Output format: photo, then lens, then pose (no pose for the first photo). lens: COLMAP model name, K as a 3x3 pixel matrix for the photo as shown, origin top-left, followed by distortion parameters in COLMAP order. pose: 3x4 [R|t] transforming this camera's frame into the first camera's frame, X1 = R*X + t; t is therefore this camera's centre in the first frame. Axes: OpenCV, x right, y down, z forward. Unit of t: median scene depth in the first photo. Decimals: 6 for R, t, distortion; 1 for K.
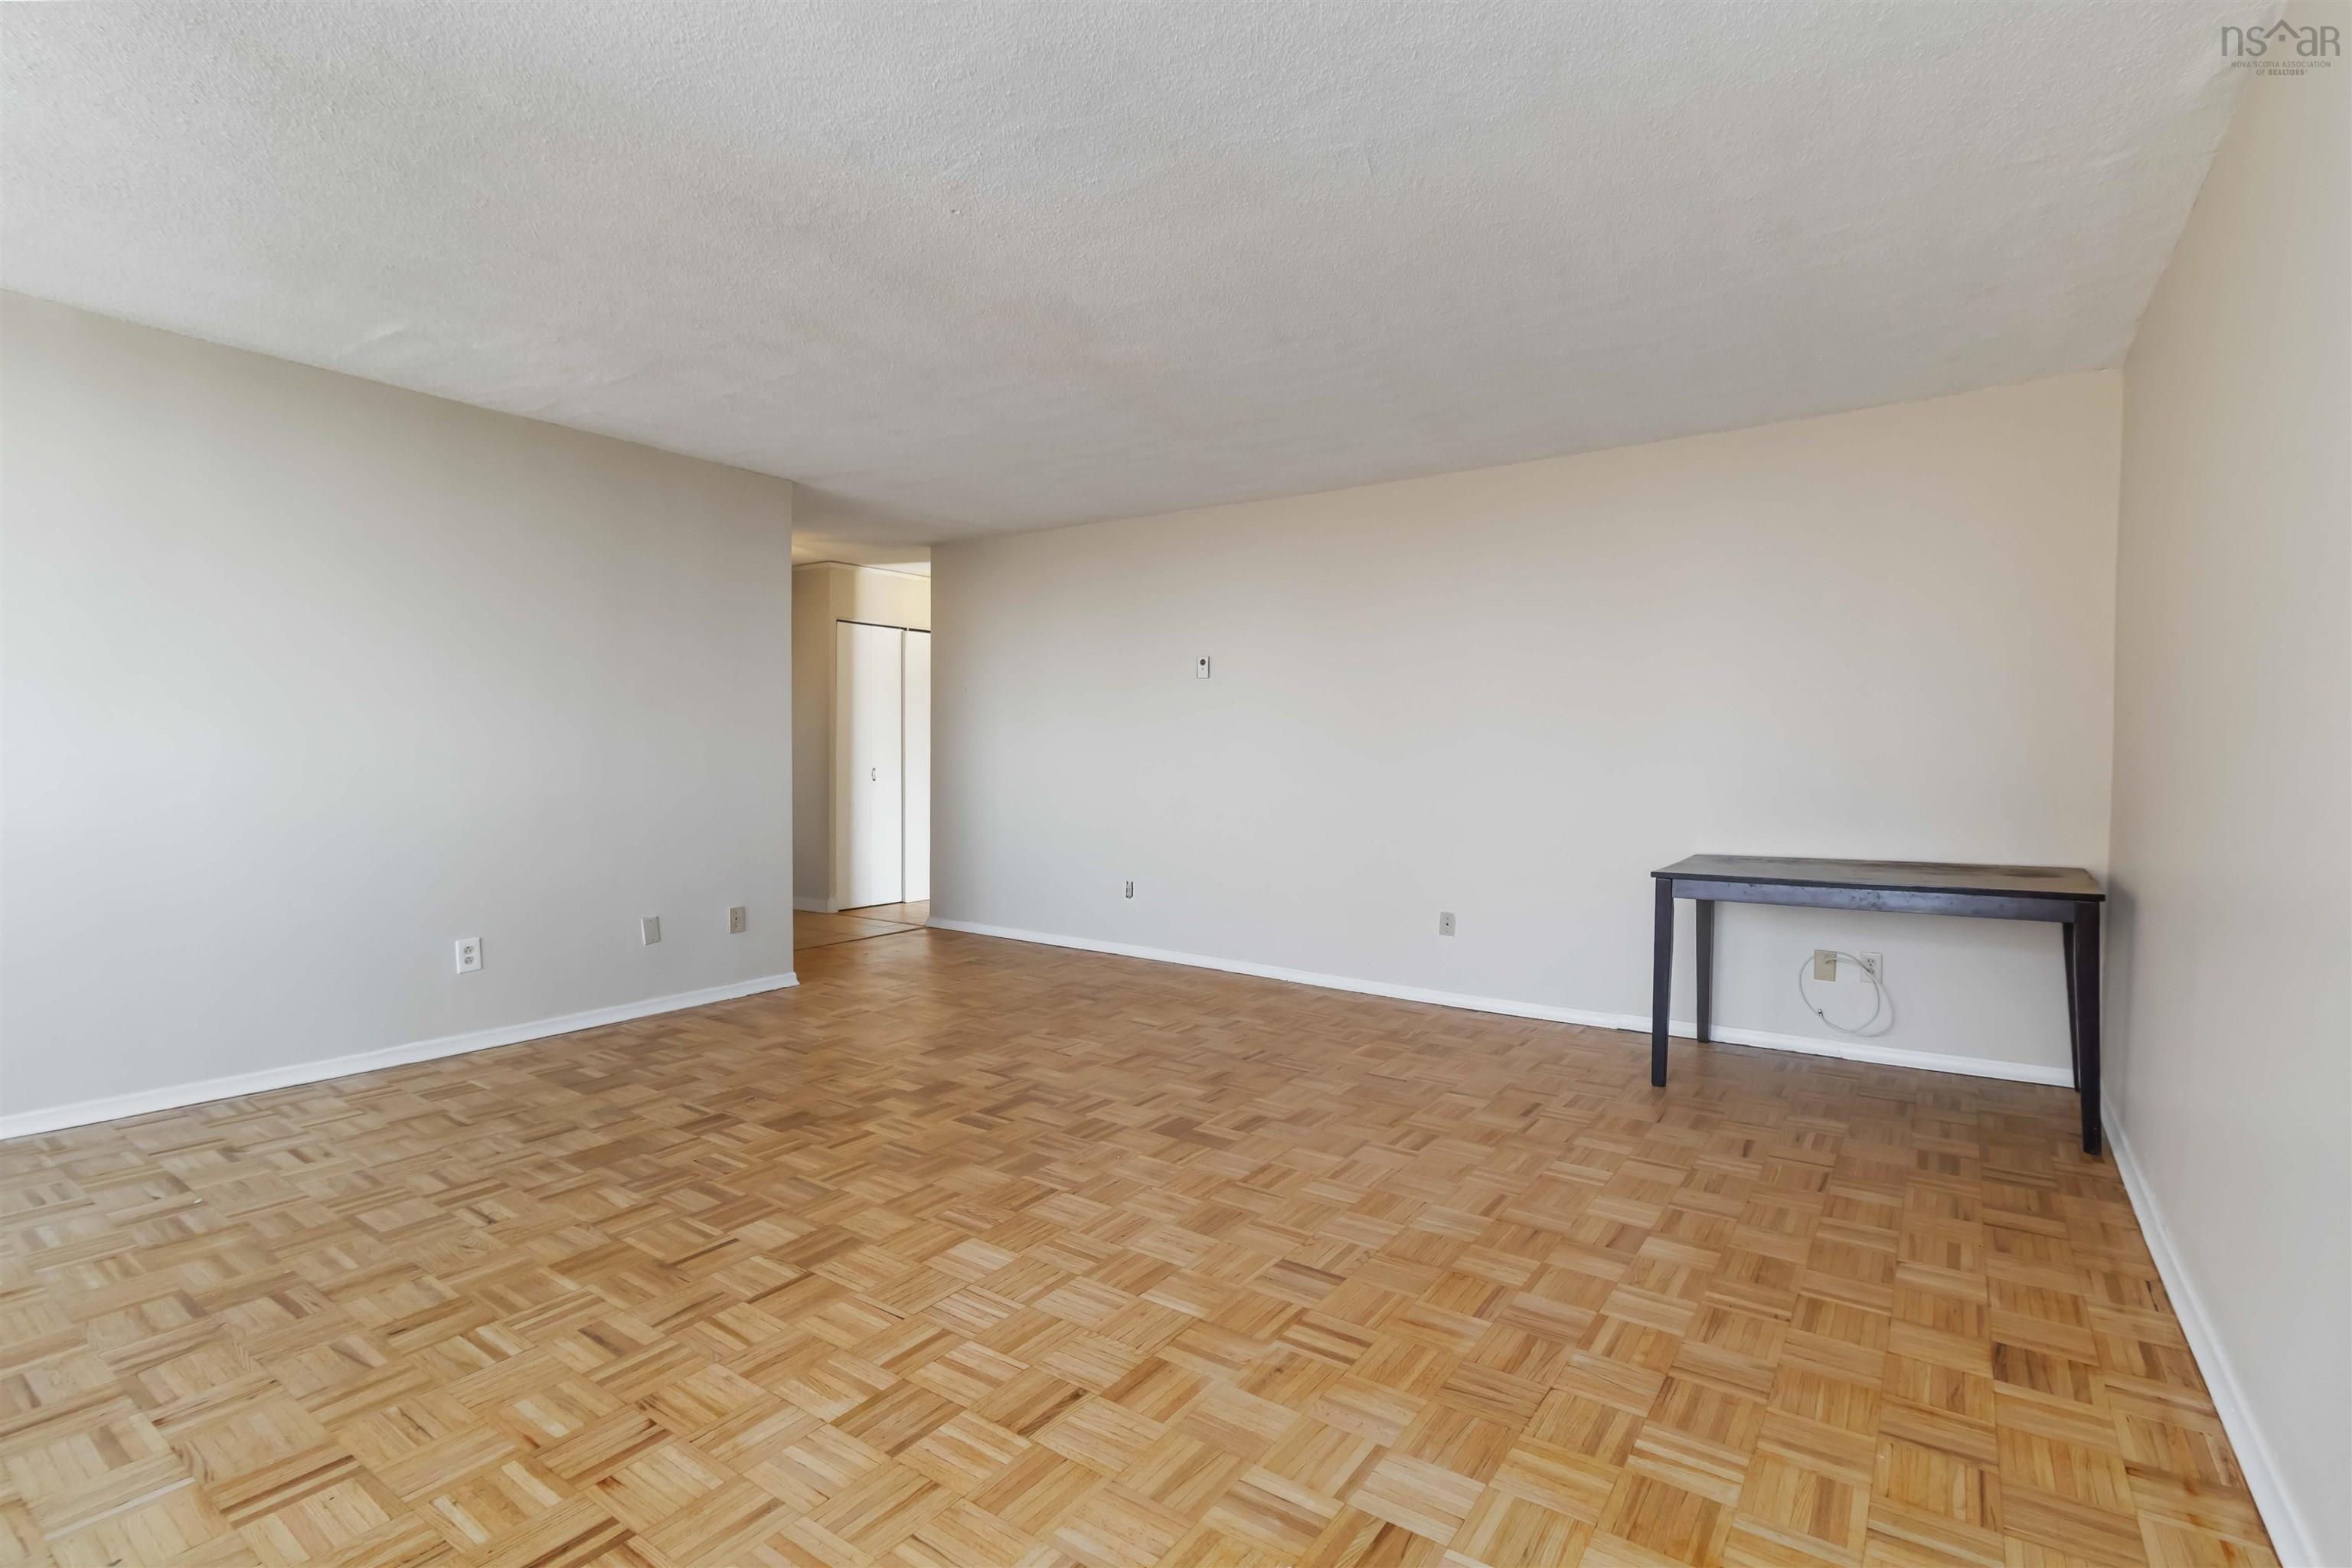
lens RADIAL K [[1091.7, 0, 1184.7], [0, 1091.7, 765.2], [0, 0, 1]] dist [0.005634, -0.000886]
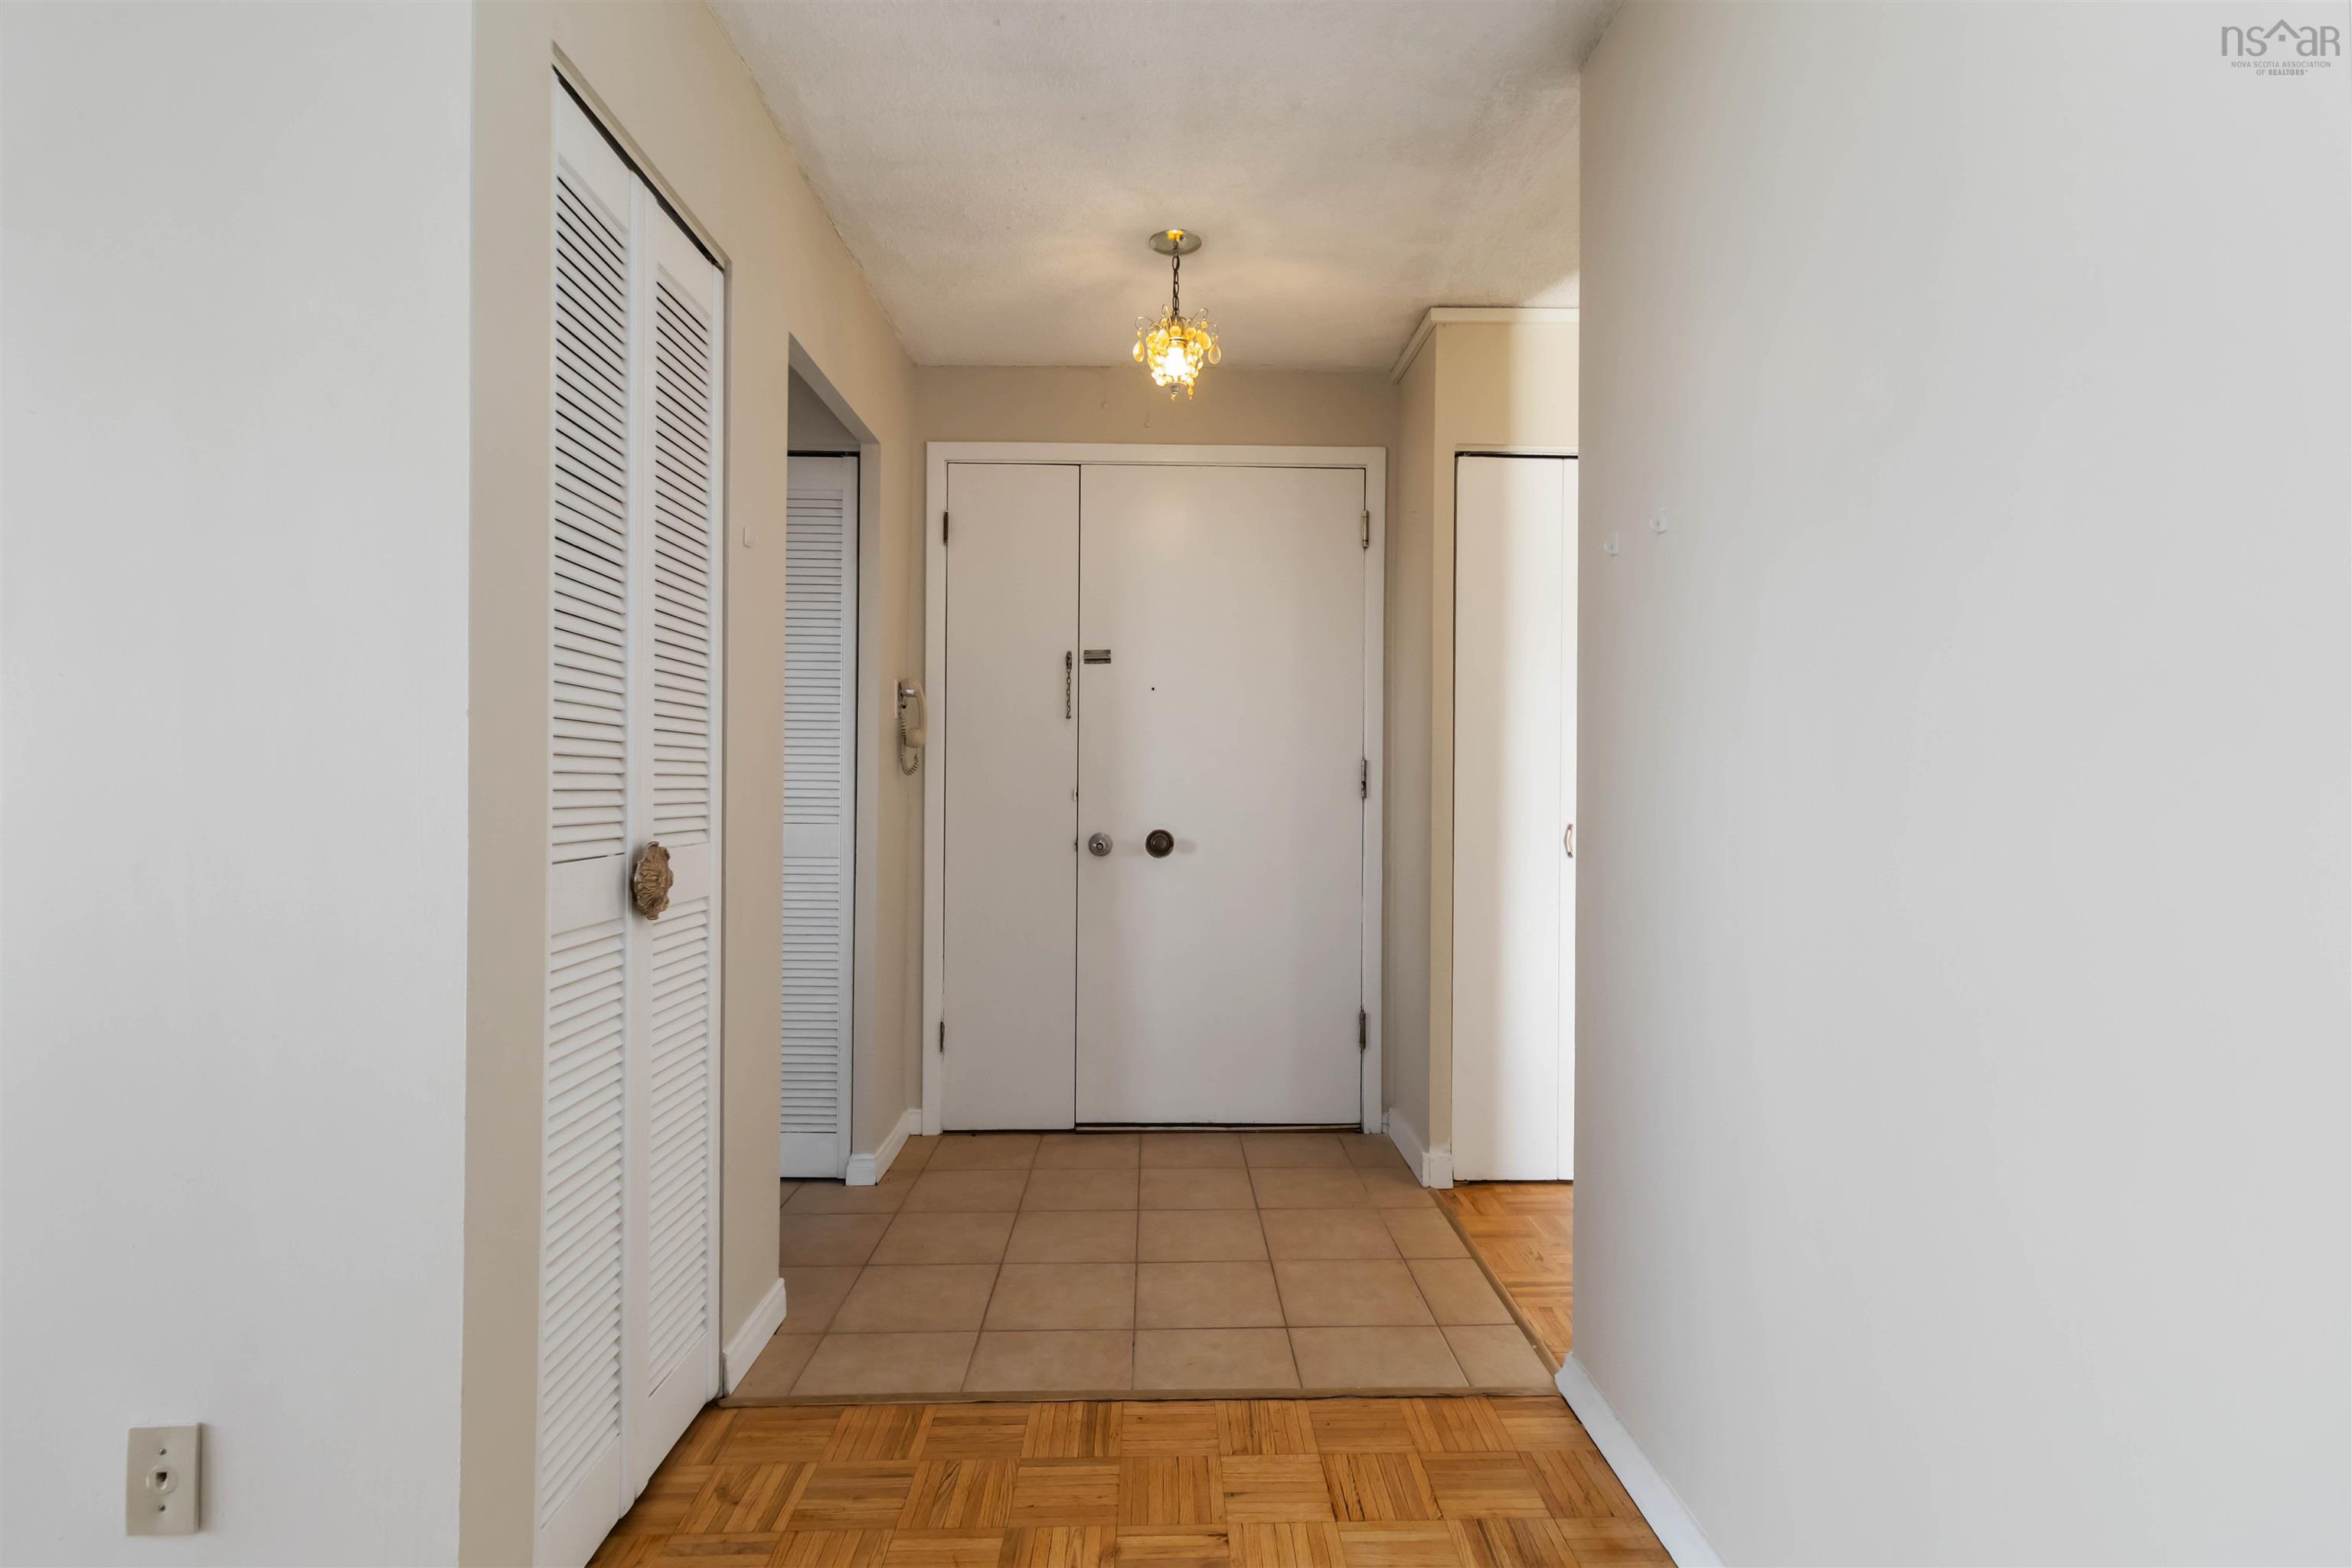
lens RADIAL K [[1091.7, 0, 1184.7], [0, 1091.7, 765.2], [0, 0, 1]] dist [0.005634, -0.000886]
pose [[0.599443, -0.006629, -0.800390, -0.150590], [-0.019567, 0.999545, -0.022934, -0.018859], [0.800178, 0.029409, 0.599041, 1.753632]]
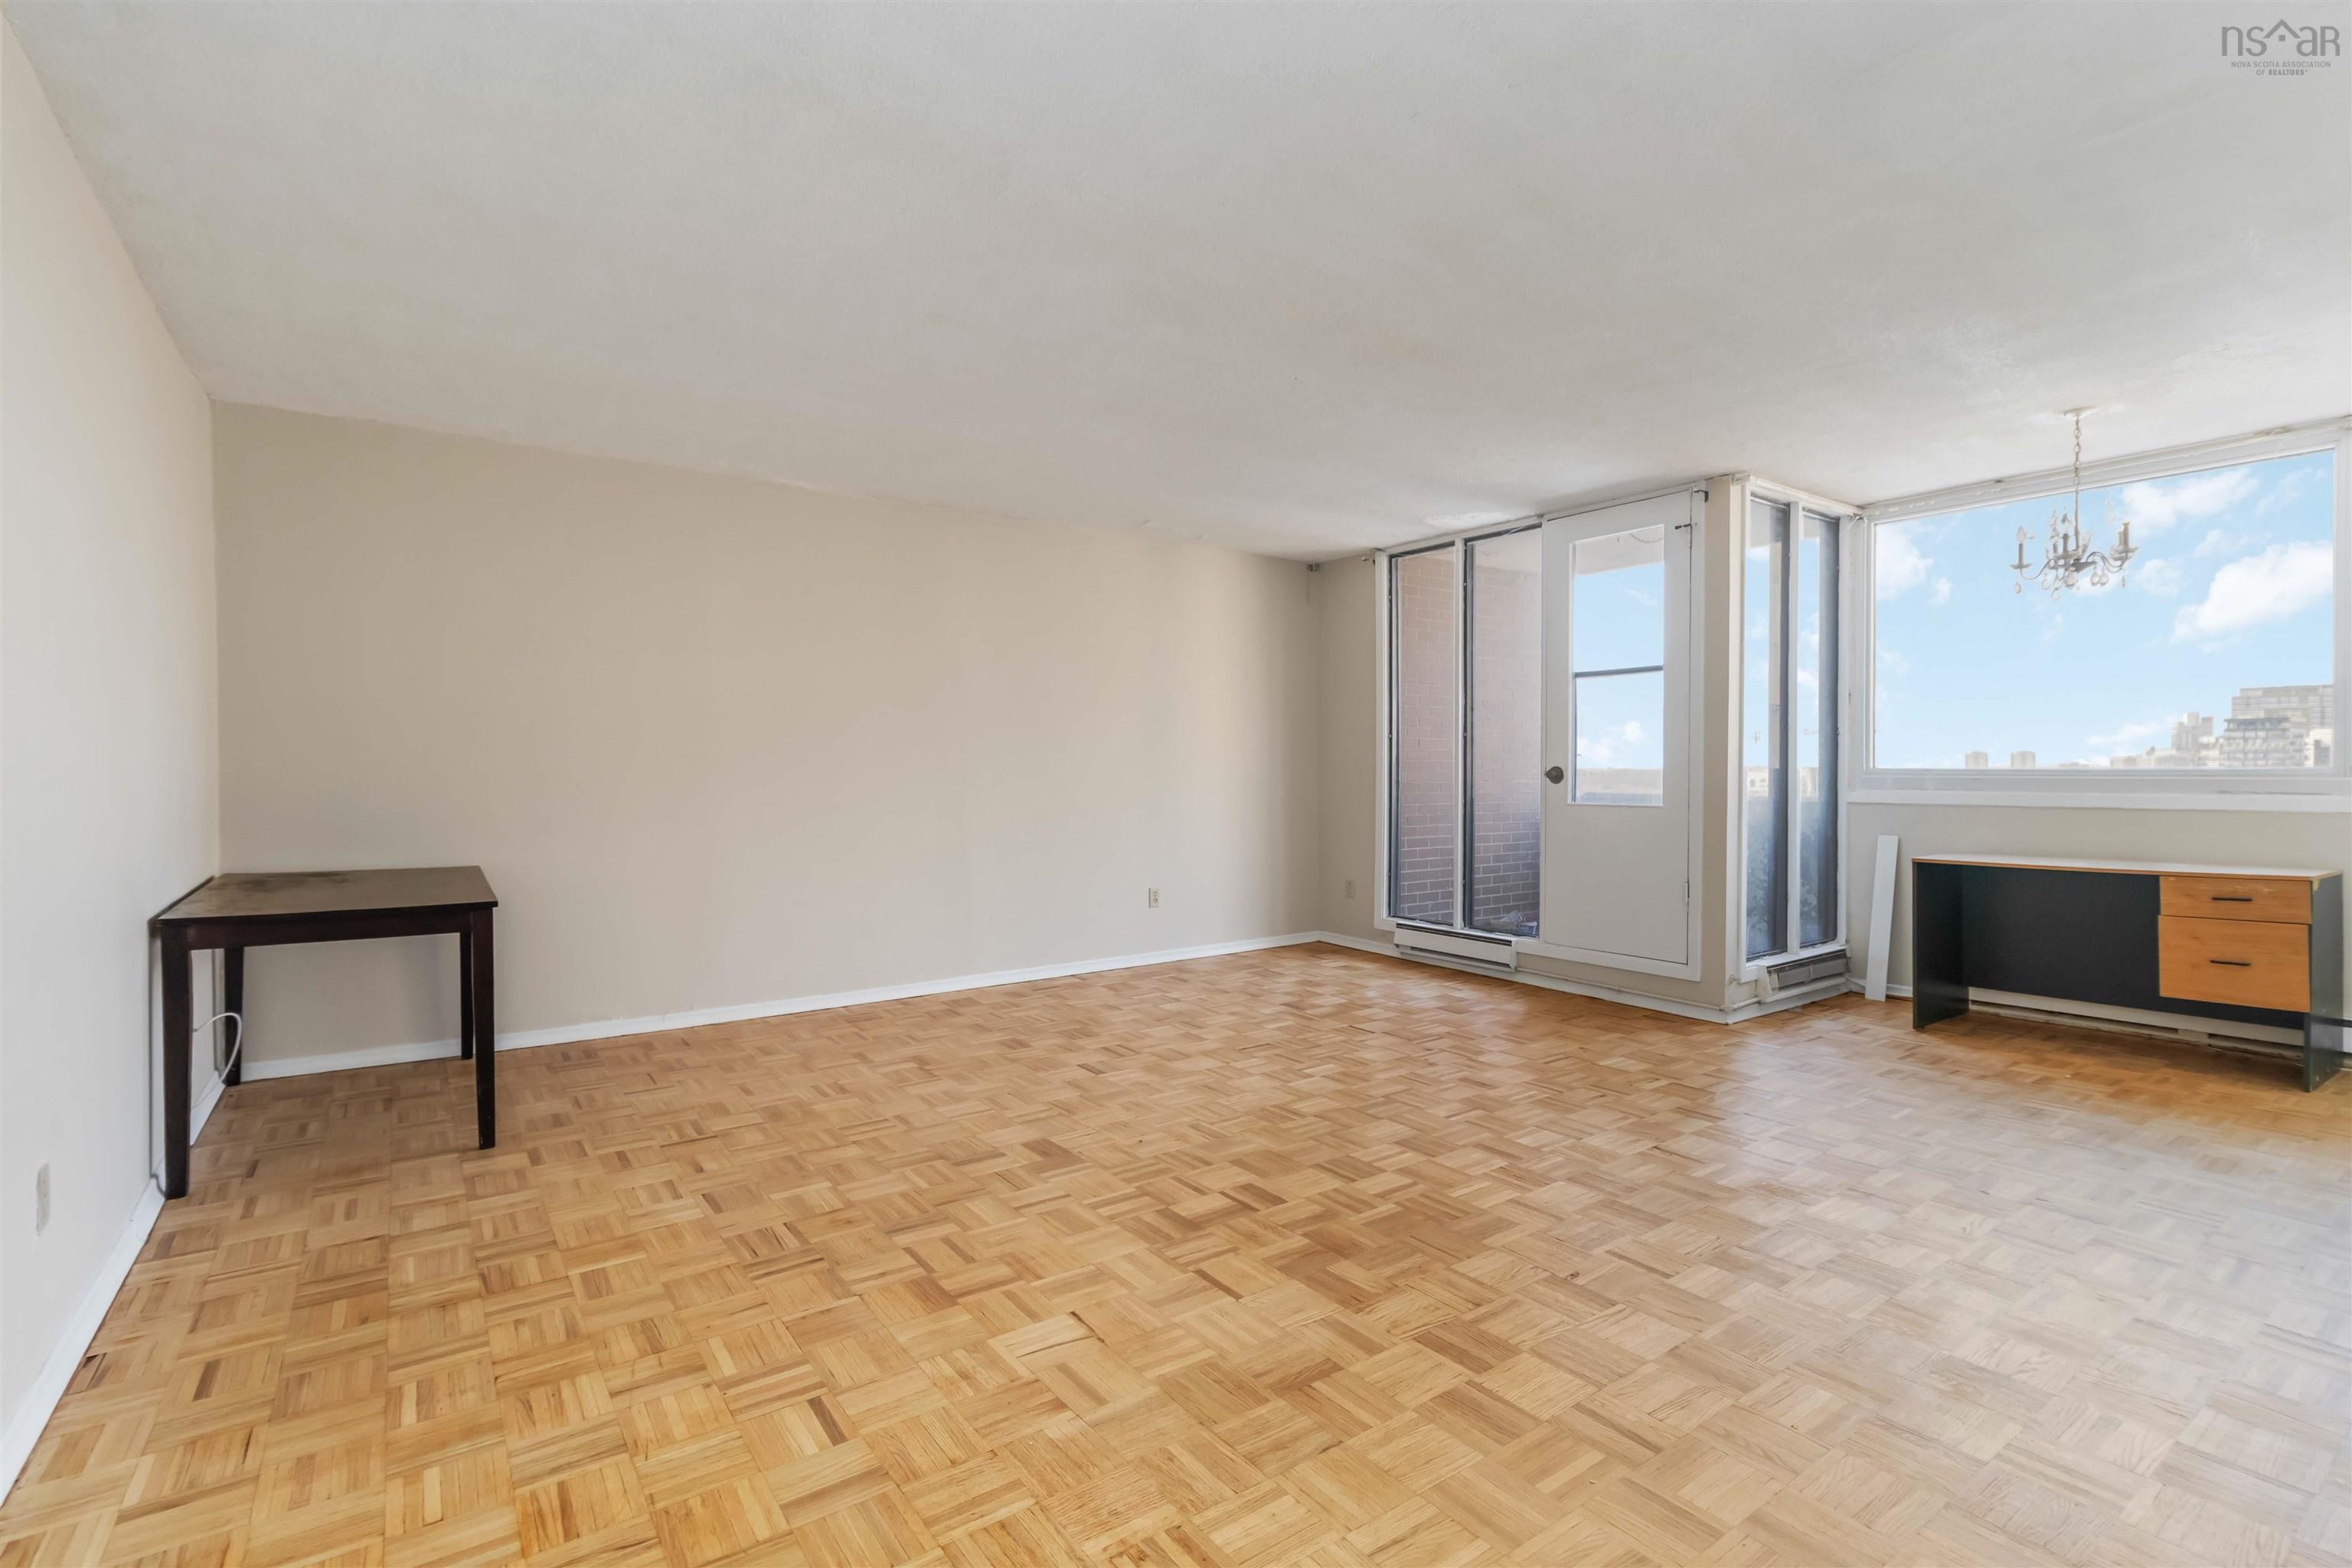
lens RADIAL K [[1091.7, 0, 1184.7], [0, 1091.7, 765.2], [0, 0, 1]] dist [0.005634, -0.000886]
pose [[-0.946804, -0.004303, 0.321783, -0.466987], [-0.000568, 0.999931, 0.011699, -0.025161], [-0.321811, 0.010894, -0.946741, 2.092356]]
